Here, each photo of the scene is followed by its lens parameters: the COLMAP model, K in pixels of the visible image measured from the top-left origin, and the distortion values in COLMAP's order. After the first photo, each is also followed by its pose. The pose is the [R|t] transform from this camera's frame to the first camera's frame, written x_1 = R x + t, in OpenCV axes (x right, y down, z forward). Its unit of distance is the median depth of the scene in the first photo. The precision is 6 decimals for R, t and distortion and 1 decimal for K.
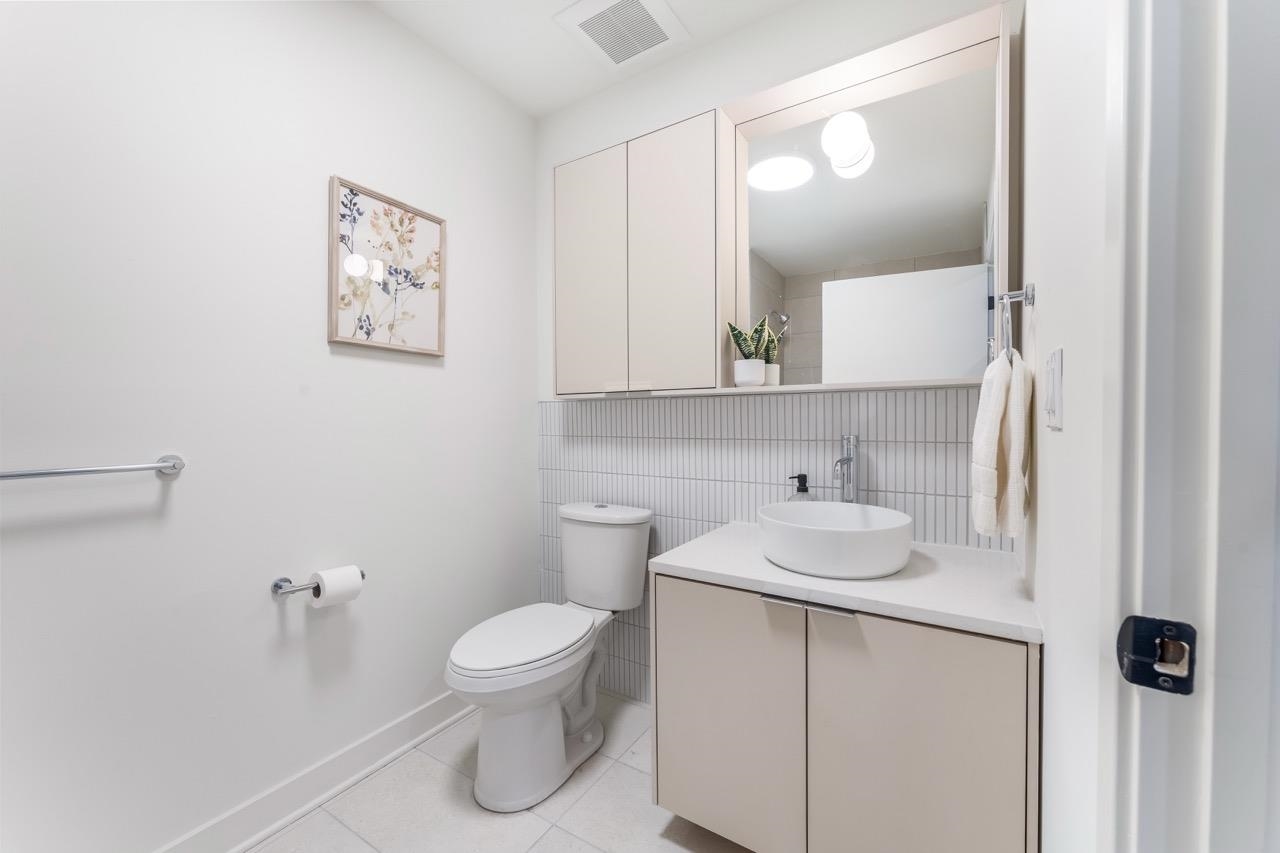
lens RADIAL K [[526.3, 0, 652.2], [0, 526.3, 418.3], [0, 0, 1]] dist [-0.004249, 0.000276]
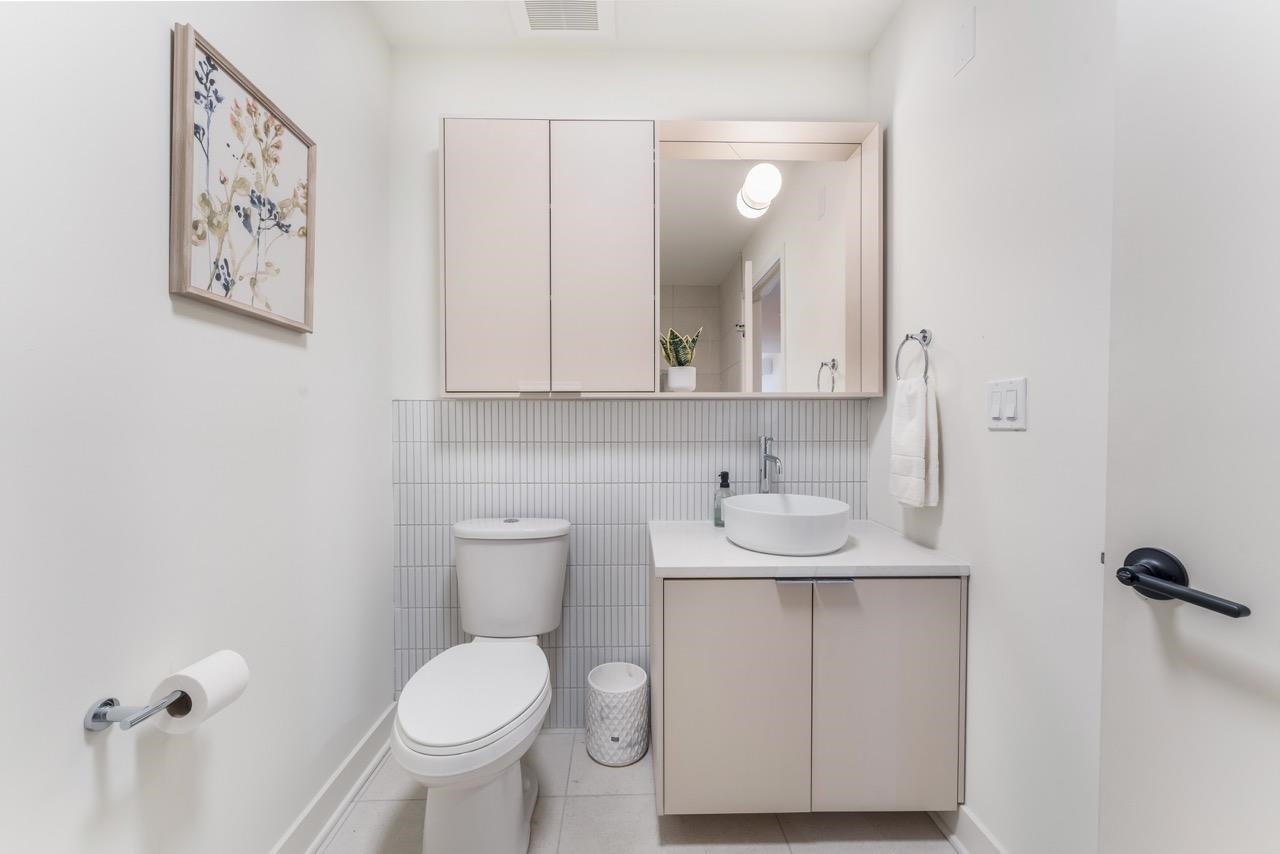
lens RADIAL K [[526.3, 0, 631.0], [0, 526.3, 419.1], [0, 0, 1]] dist [-0.004249, 0.000276]
pose [[0.818440, 0.007961, 0.574537, -0.489031], [-0.005313, 0.999966, -0.006288, 0.001577], [-0.574568, 0.002094, 0.818454, 0.181758]]
